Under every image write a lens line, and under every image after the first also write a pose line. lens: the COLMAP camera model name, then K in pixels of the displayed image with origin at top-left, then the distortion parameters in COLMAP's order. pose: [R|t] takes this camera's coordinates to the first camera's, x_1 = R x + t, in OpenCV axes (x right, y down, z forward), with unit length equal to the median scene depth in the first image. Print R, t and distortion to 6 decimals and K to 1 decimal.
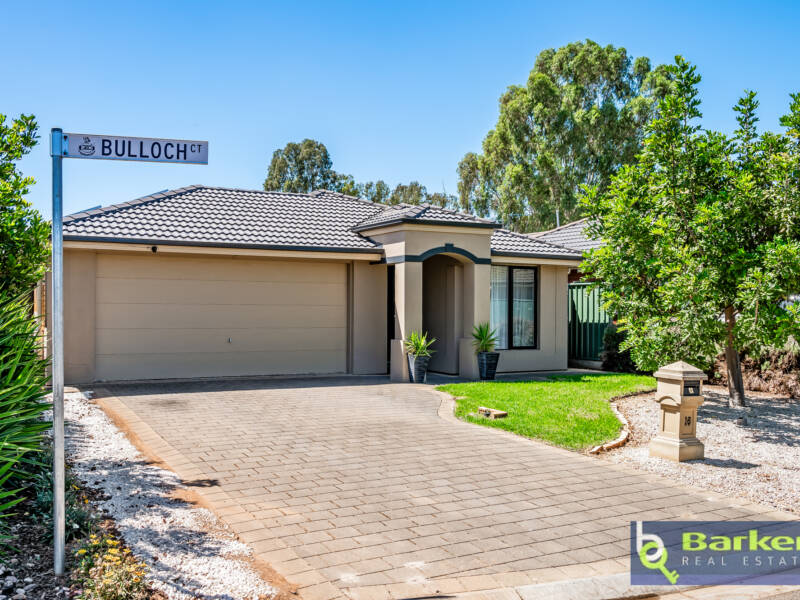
lens RADIAL K [[720.8, 0, 393.4], [0, 720.8, 287.9], [0, 0, 1]] dist [-0.003586, -0.007579]
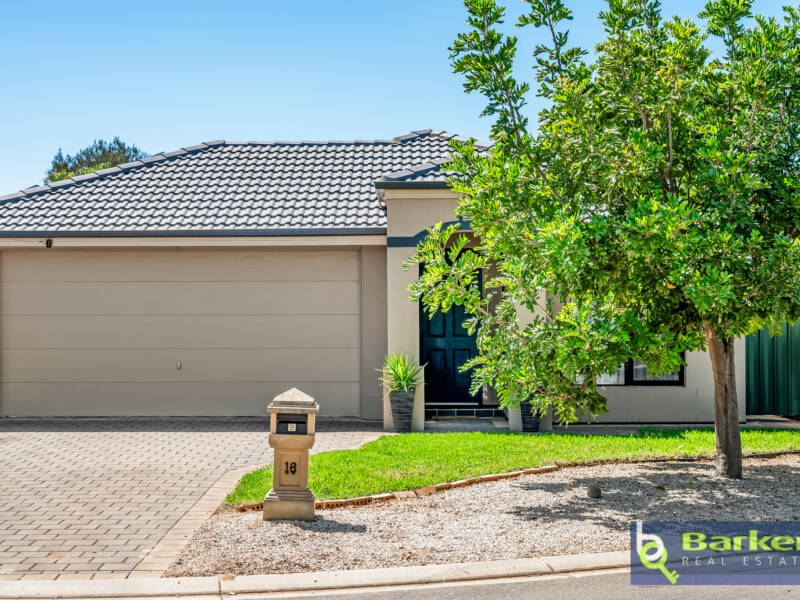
lens RADIAL K [[1369.5, 0, 401.1], [0, 1369.5, 299.3], [0, 0, 1]] dist [0.041005, 0.000000]
pose [[0.889346, -0.014367, -0.457009, 0.567357], [0.021172, 0.999728, 0.009773, -0.000840], [0.456744, -0.018367, 0.889409, -0.102705]]
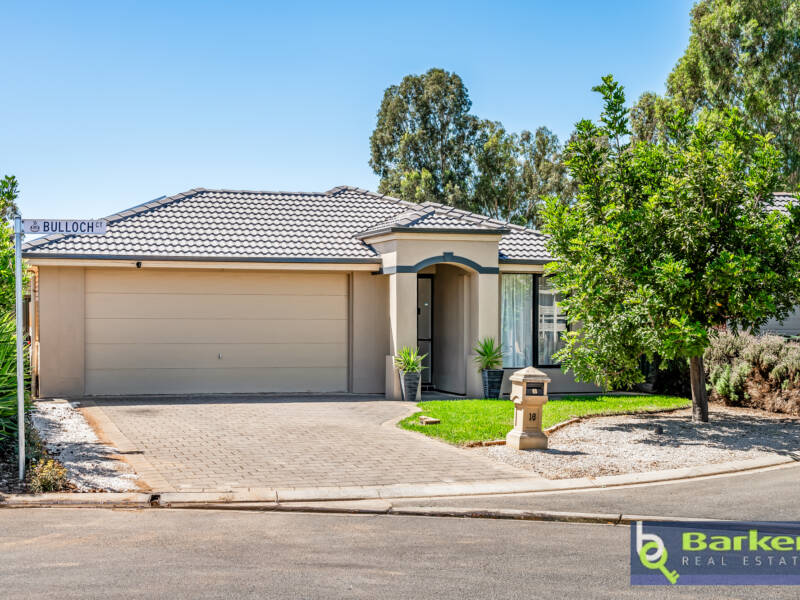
lens RADIAL K [[1096.3, 0, 398.9], [0, 1096.3, 303.2], [0, 0, 1]] dist [-0.013296, 0.000000]
pose [[0.987551, -0.006297, -0.157172, 0.232154], [0.008044, 0.999913, 0.010484, -0.011144], [0.157092, -0.011618, 0.987516, -0.396804]]
